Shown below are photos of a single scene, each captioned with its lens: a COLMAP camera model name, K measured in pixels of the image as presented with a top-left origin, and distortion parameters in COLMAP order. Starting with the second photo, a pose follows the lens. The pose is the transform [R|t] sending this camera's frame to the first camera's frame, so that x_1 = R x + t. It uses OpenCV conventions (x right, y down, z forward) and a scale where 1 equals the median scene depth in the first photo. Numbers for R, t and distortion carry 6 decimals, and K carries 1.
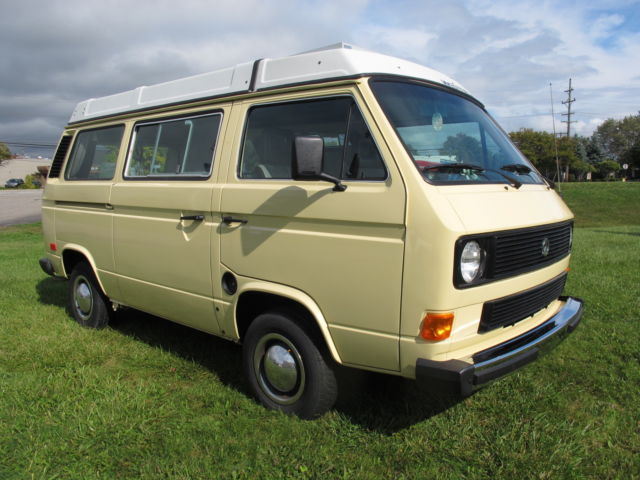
lens RADIAL K [[539.5, 0, 330.8], [0, 539.5, 243.0], [0, 0, 1]] dist [-0.146774, 0.101904]
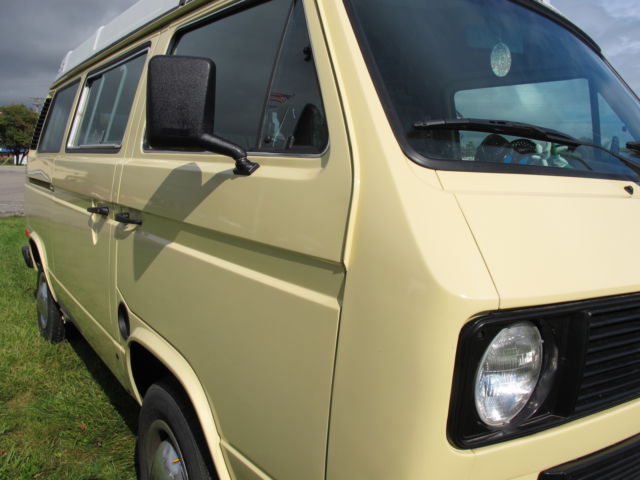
lens RADIAL K [[539.5, 0, 326.8], [0, 539.5, 242.2], [0, 0, 1]] dist [-0.146774, 0.101904]
pose [[0.975948, 0.077276, -0.203847, 0.159140], [-0.075903, 0.997009, 0.014557, -0.042530], [0.204362, 0.001266, 0.978895, 0.474389]]
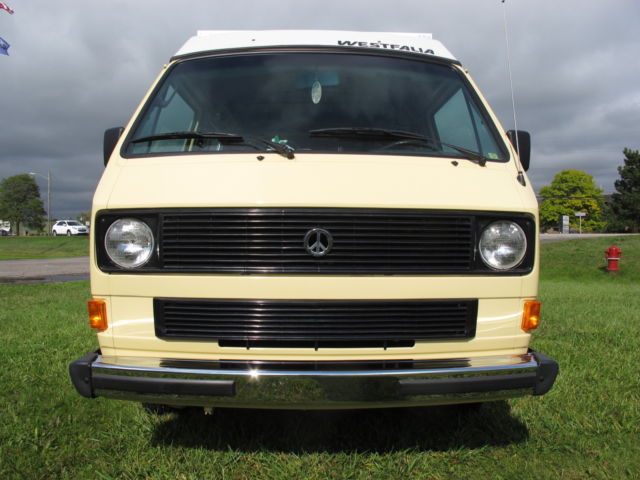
lens RADIAL K [[539.5, 0, 323.0], [0, 539.5, 239.9], [0, 0, 1]] dist [-0.146774, 0.101904]
pose [[0.669957, 0.014330, -0.742262, 0.845396], [-0.090439, 0.993943, -0.062441, 0.042523], [0.736871, 0.108962, 0.667194, 0.523159]]
